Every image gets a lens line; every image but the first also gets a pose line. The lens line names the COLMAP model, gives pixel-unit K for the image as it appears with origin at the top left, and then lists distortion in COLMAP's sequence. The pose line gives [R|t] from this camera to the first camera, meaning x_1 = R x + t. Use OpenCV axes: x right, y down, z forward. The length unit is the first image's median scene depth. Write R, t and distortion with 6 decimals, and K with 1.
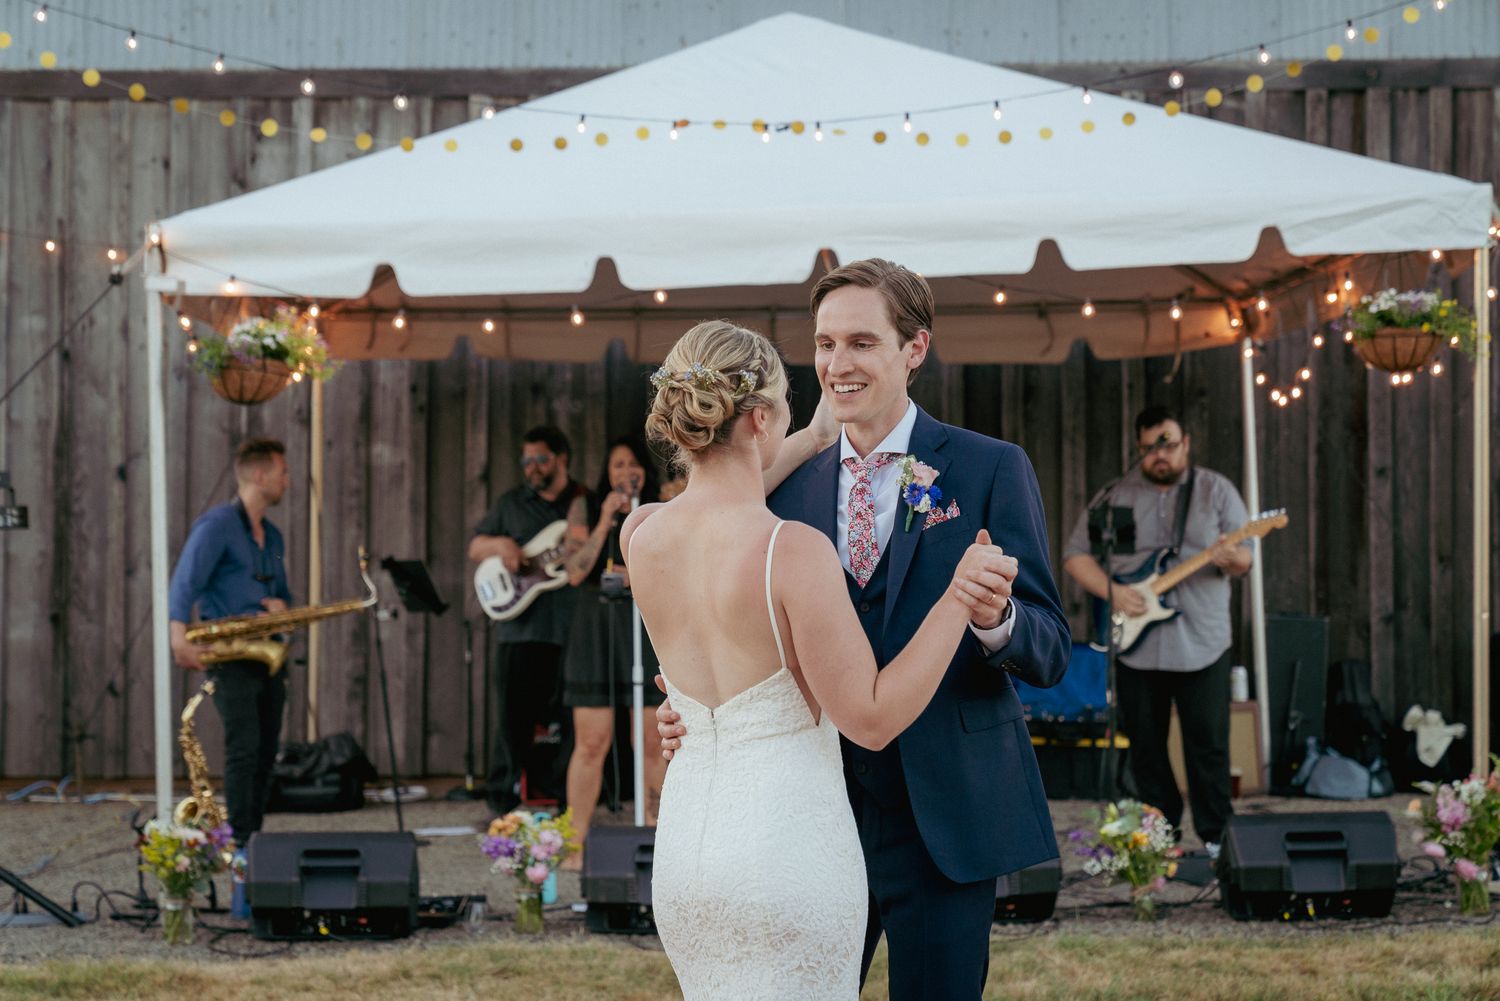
lens RADIAL K [[3022.9, 0, 750.0], [0, 3022.9, 500.5], [0, 0, 1]] dist [-0.028609, -0.081363]
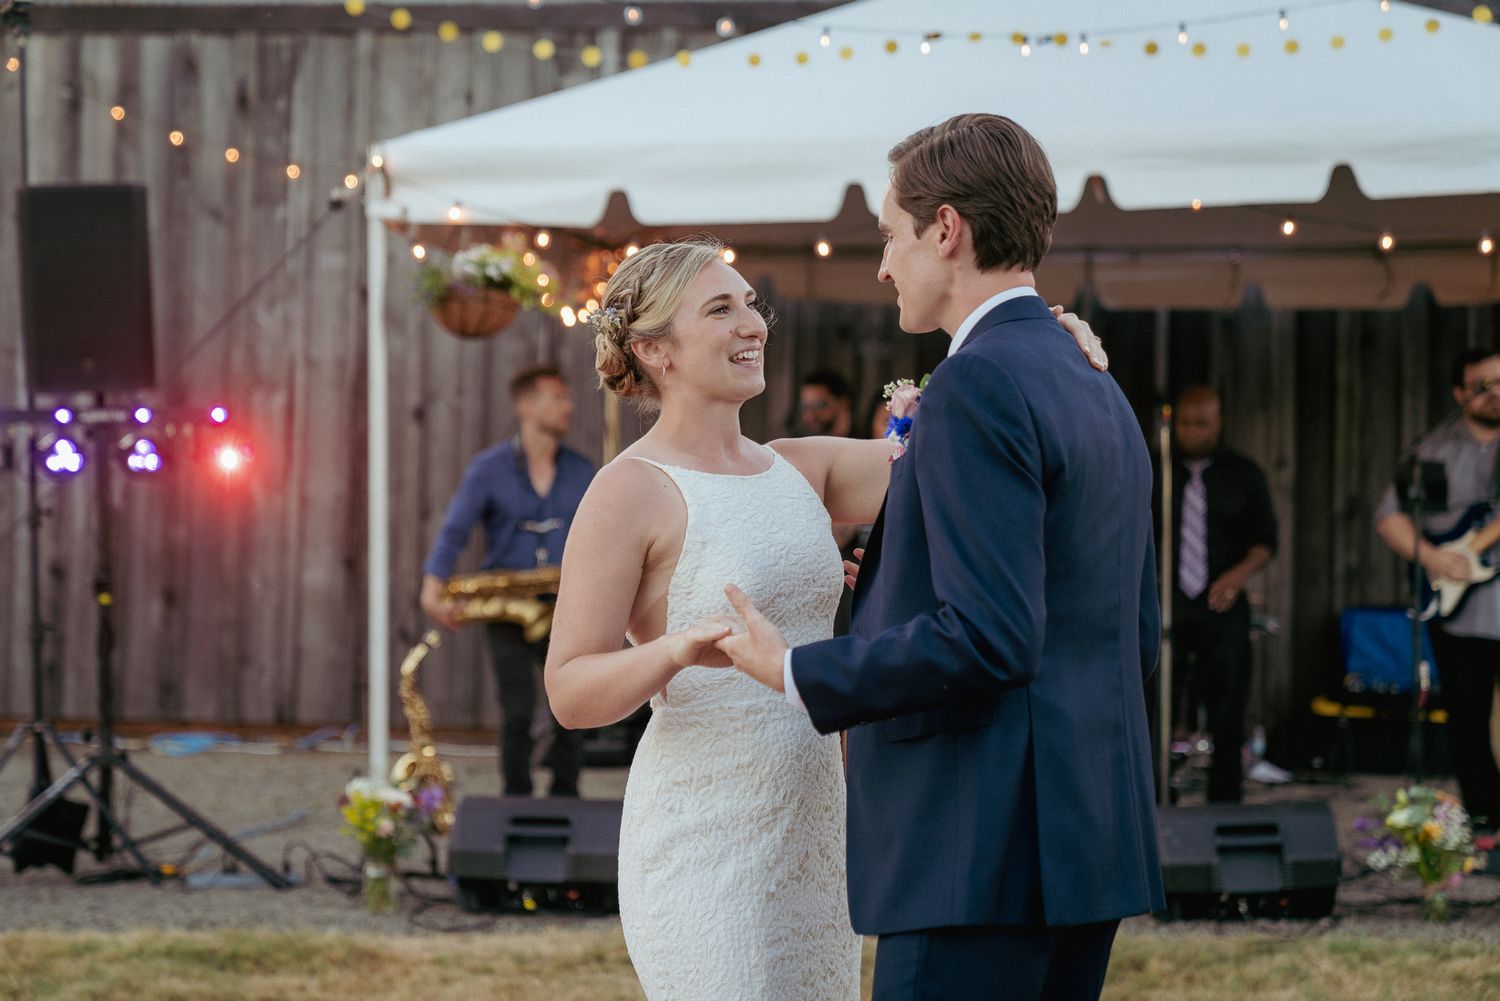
lens RADIAL K [[2982.7, 0, 754.1], [0, 2982.7, 435.5], [0, 0, 1]] dist [-0.015356, -0.056461]
pose [[0.991119, 0.012207, -0.132418, 0.044825], [-0.013031, 0.999901, -0.005359, 0.002220], [0.132339, 0.007037, 0.991179, 0.095467]]
